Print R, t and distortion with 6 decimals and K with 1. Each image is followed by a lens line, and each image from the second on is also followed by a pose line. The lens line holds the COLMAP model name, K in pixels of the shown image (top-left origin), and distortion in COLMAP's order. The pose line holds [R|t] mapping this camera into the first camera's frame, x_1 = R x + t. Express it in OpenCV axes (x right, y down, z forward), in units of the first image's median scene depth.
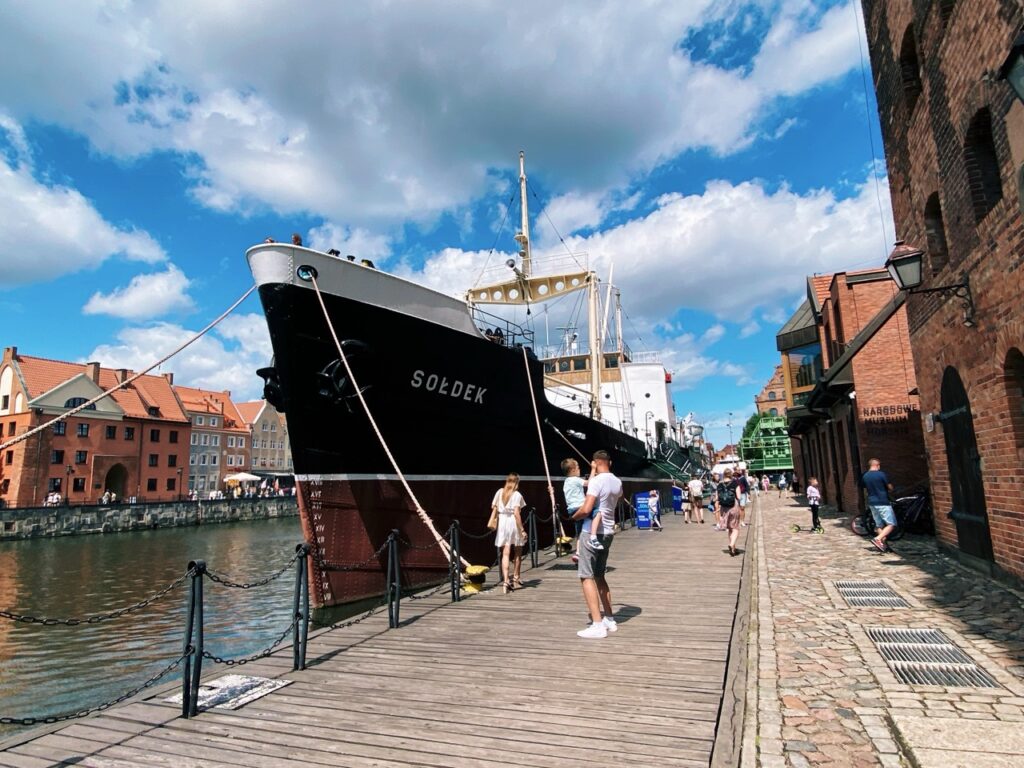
lens RADIAL K [[609.5, 0, 499.8], [0, 609.5, 383.1], [0, 0, 1]] dist [0.028634, -0.000169]
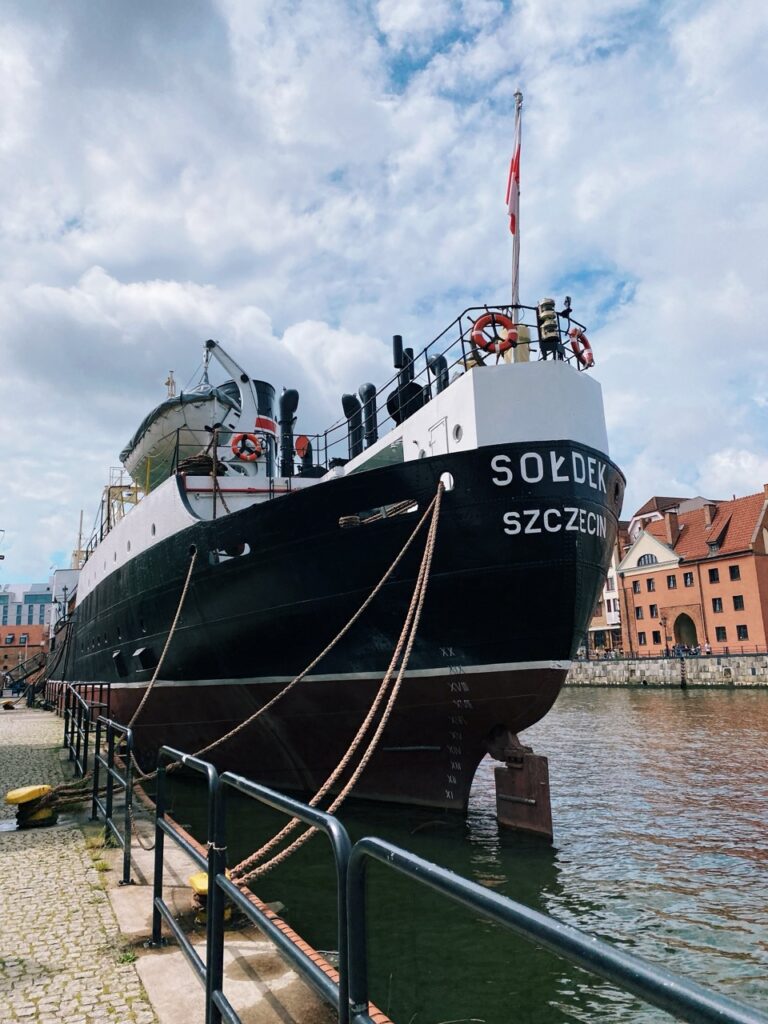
lens RADIAL K [[781.7, 0, 384.0], [0, 781.7, 512.0], [0, 0, 1]] dist [-0.003547, 0.000469]
pose [[-0.680002, -0.083825, -0.728403, 0.543824], [0.183185, 0.942515, -0.279479, 0.223664], [0.709958, -0.323478, -0.625557, 1.401793]]
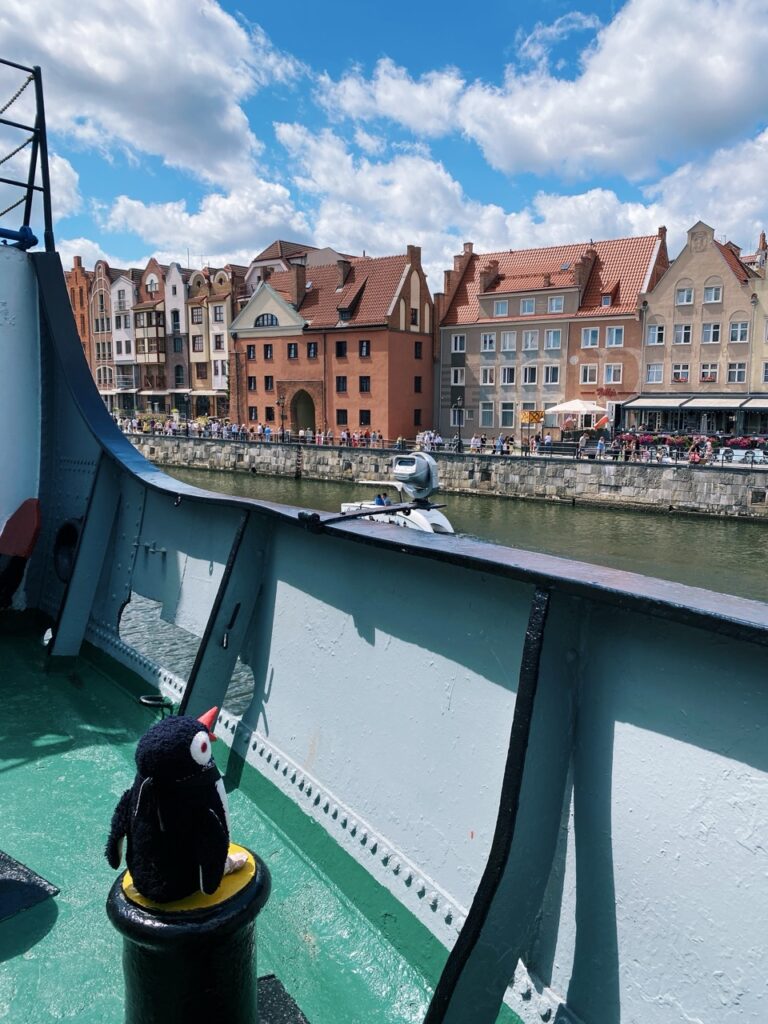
lens RADIAL K [[758.7, 0, 407.7], [0, 758.7, 499.7], [0, 0, 1]] dist [0.077783, -0.000327]
pose [[-0.221621, 0.163752, -0.961285, 0.319633], [0.163175, 0.978127, 0.129001, 0.158095], [0.961383, -0.128268, -0.243494, 1.294079]]
